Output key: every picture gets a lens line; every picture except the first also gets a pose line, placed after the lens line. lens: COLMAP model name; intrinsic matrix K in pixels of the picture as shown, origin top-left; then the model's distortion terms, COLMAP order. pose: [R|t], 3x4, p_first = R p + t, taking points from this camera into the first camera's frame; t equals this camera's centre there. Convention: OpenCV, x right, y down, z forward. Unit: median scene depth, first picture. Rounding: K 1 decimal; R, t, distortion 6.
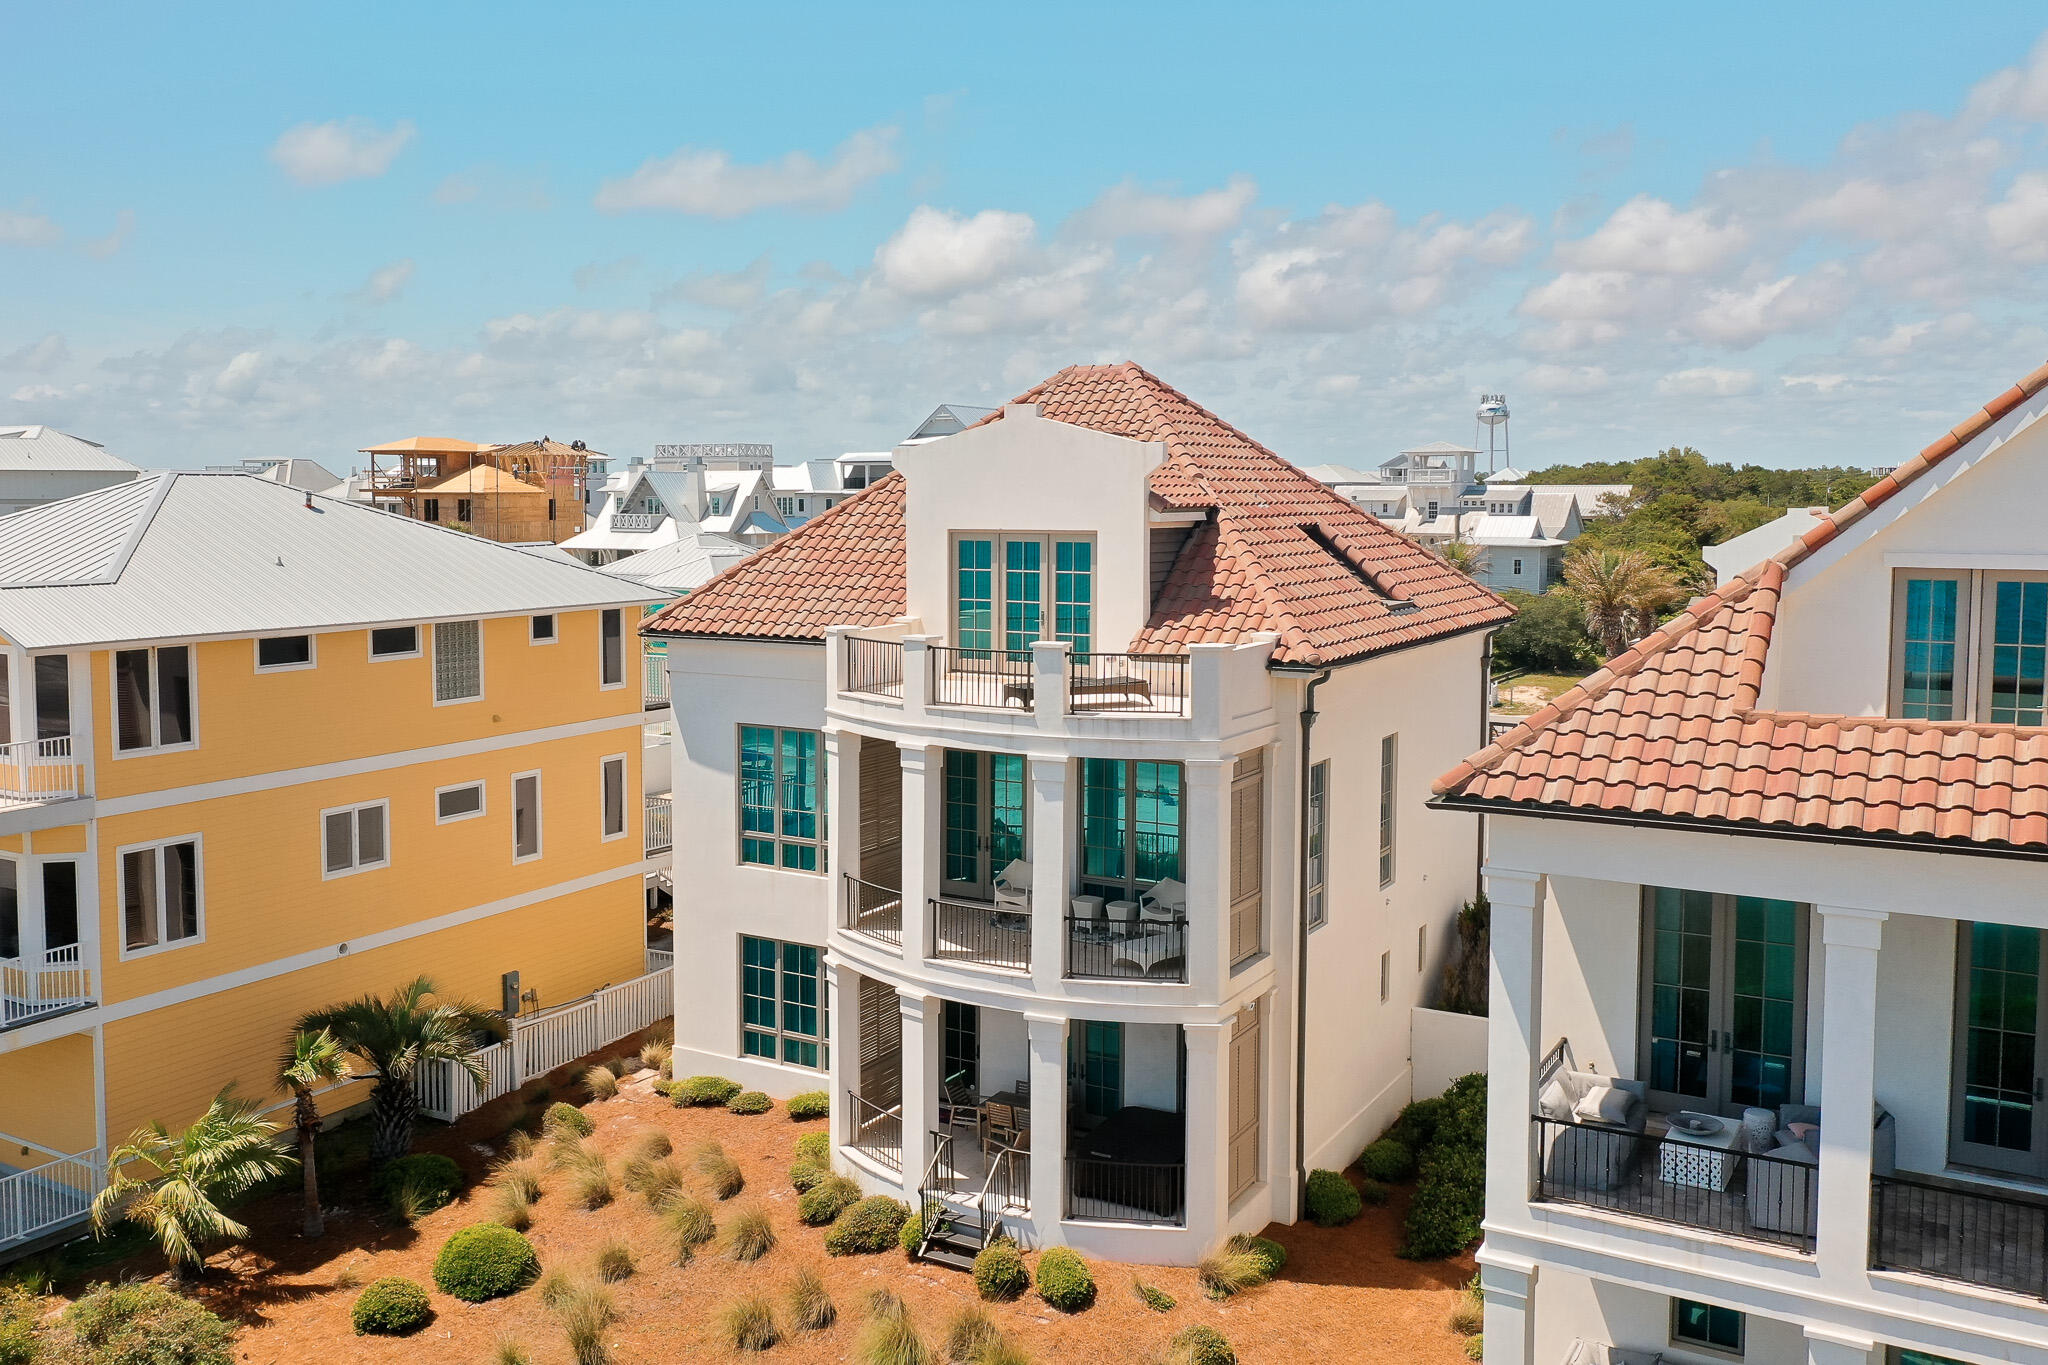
lens RADIAL K [[1633.0, 0, 938.3], [0, 1633.0, 584.0], [0, 0, 1]] dist [0.007667, 0.014154]
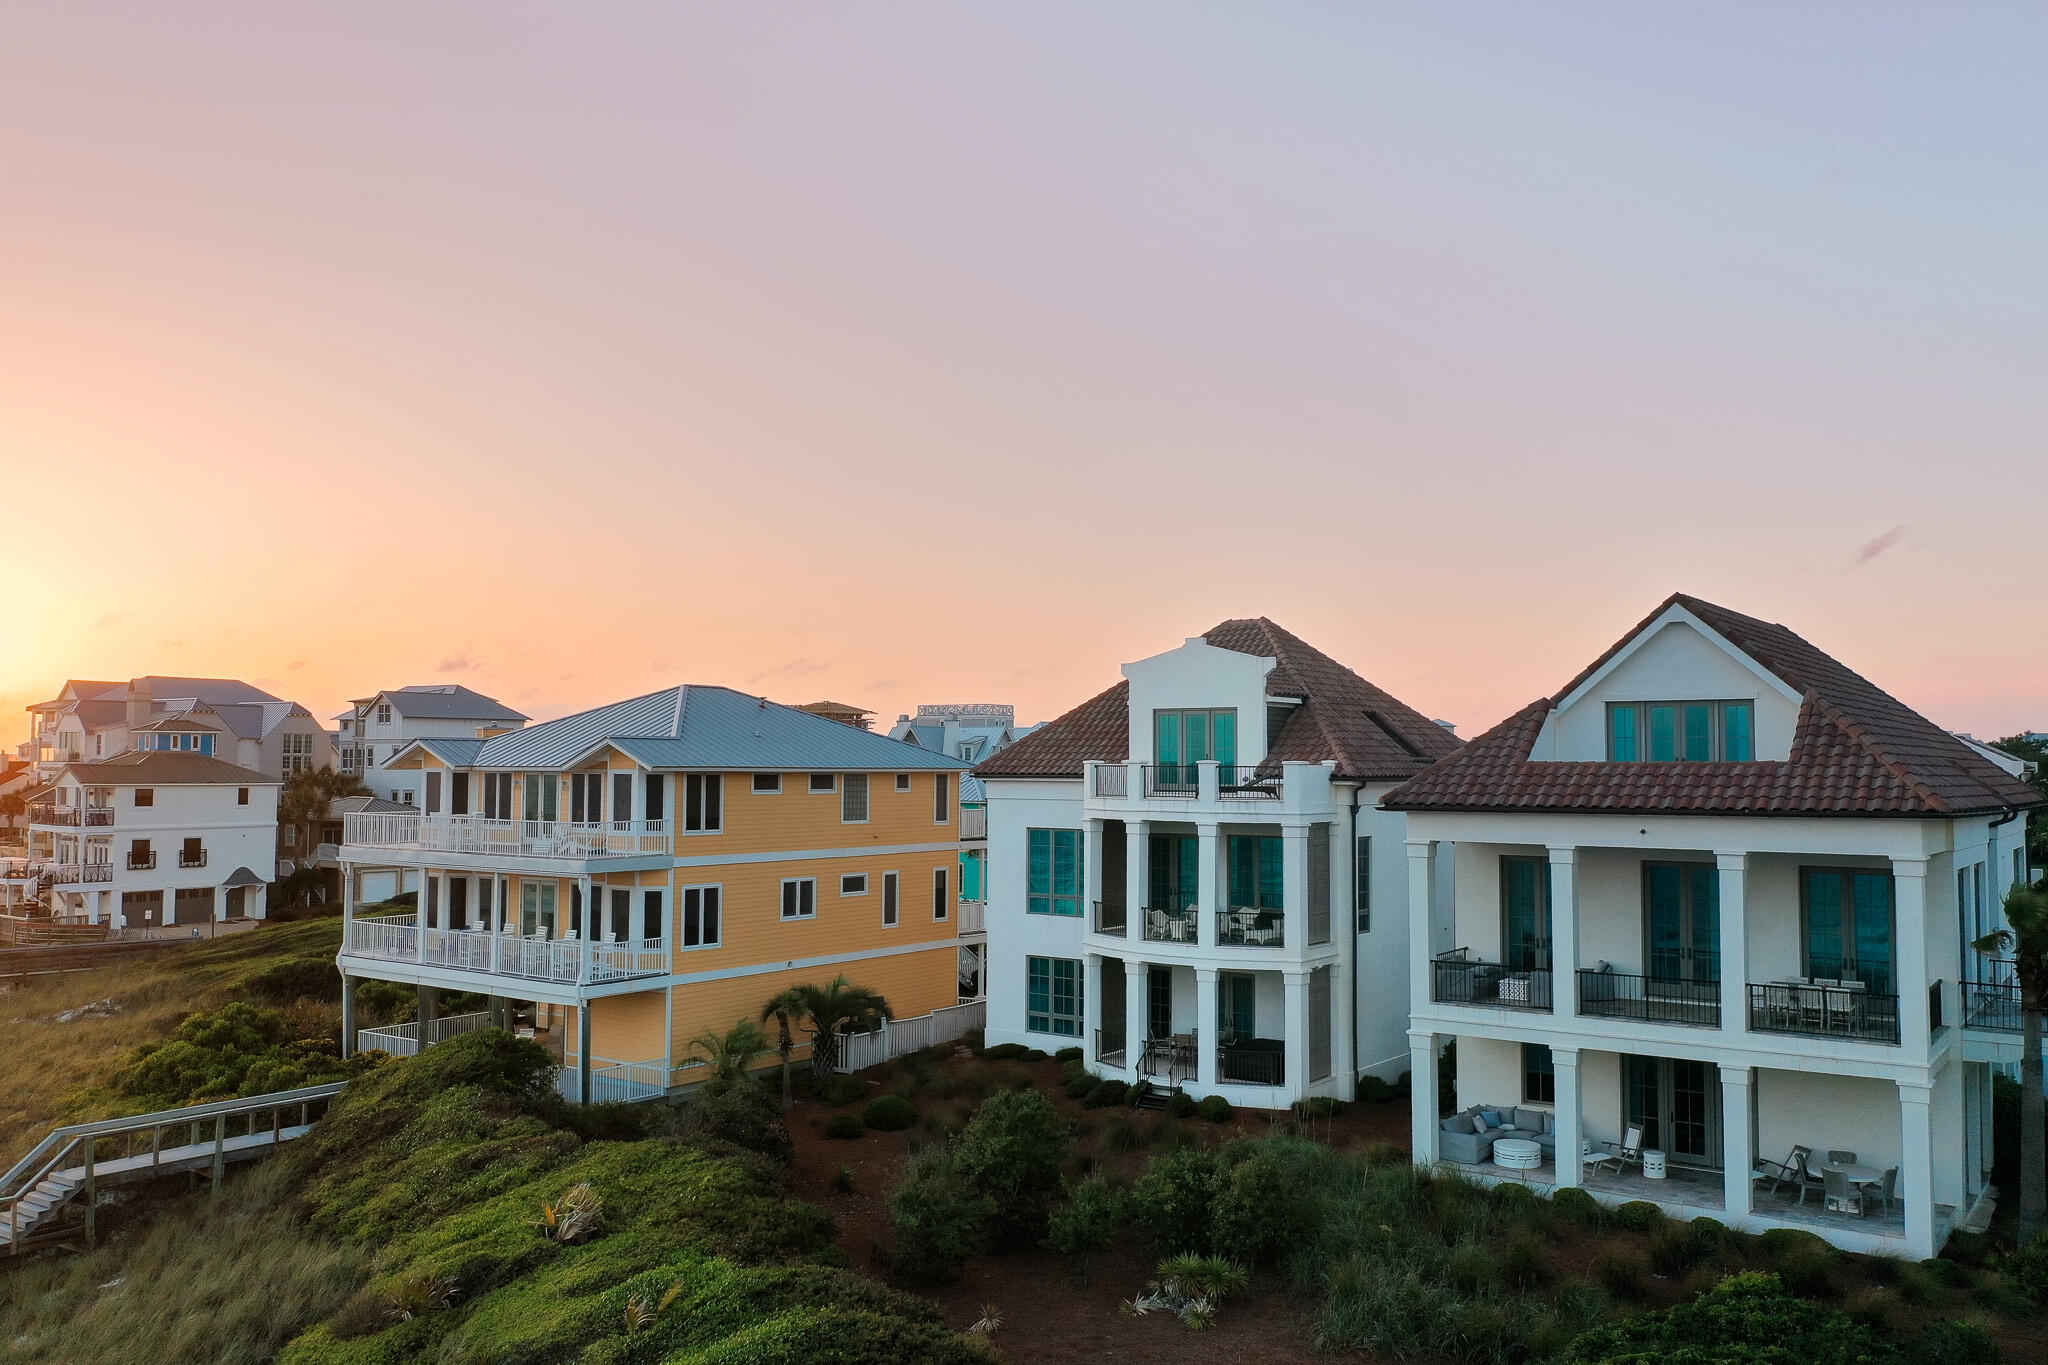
lens RADIAL K [[1633.0, 0, 1037.3], [0, 1633.0, 680.6], [0, 0, 1]] dist [0.007667, 0.014154]
pose [[0.997412, 0.003112, -0.071827, 0.007155], [-0.011365, 0.993325, -0.114788, 0.138113], [0.070990, 0.115308, 0.990790, -0.740088]]
